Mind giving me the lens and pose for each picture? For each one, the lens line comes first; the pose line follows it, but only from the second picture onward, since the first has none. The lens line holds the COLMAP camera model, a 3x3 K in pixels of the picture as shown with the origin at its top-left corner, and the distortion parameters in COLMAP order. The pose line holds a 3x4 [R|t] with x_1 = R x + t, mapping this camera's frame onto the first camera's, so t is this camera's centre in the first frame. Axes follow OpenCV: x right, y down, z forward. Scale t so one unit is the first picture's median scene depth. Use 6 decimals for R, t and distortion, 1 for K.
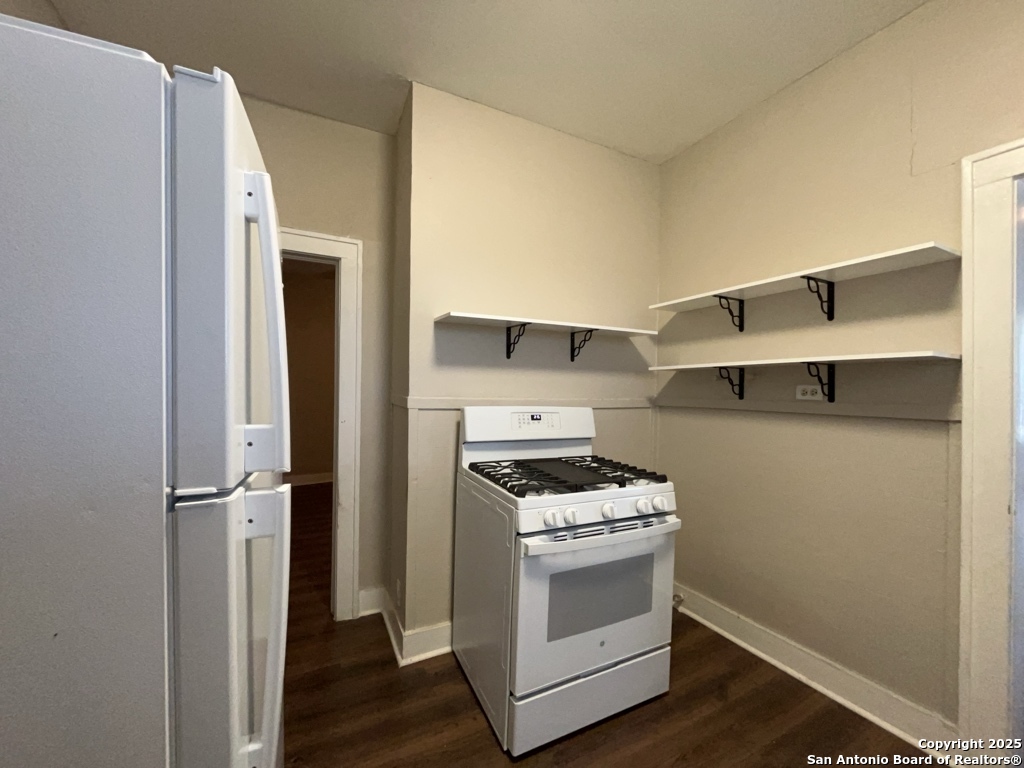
lens RADIAL K [[413.3, 0, 513.4], [0, 413.3, 385.7], [0, 0, 1]] dist [-0.002994, 0.000044]
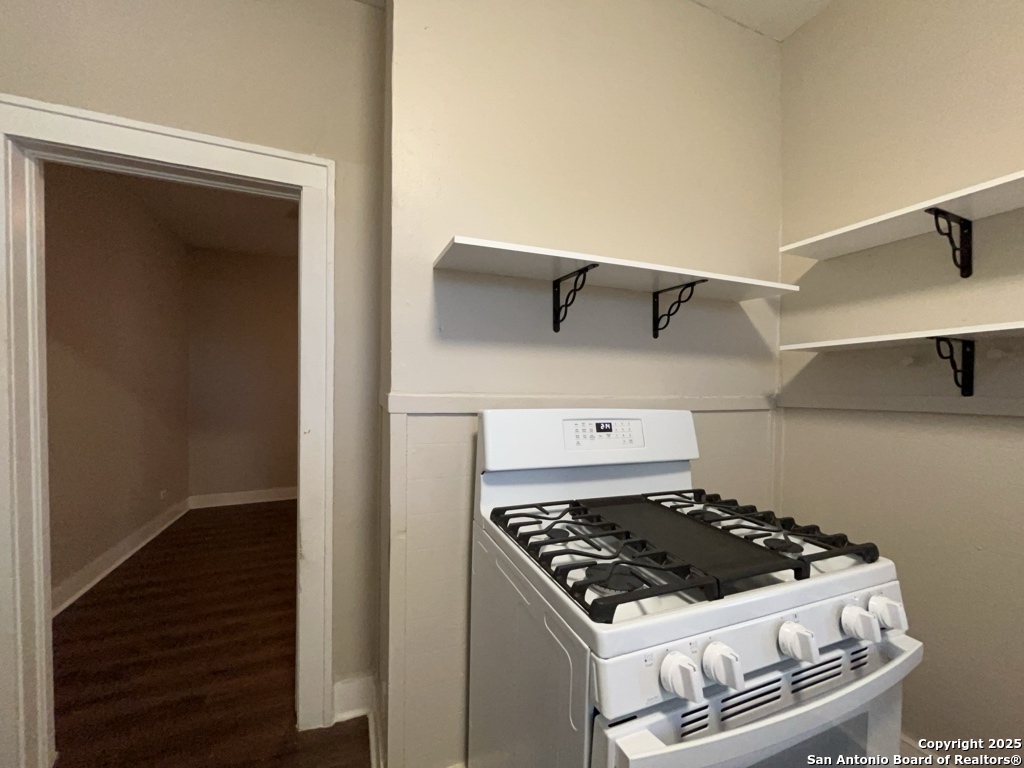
lens RADIAL K [[413.3, 0, 513.4], [0, 413.3, 385.7], [0, 0, 1]] dist [-0.002994, 0.000044]
pose [[0.996651, -0.005513, -0.081590, -0.027239], [0.005543, 0.999985, 0.000135, 0.015800], [0.081588, -0.000587, 0.996666, 0.395811]]
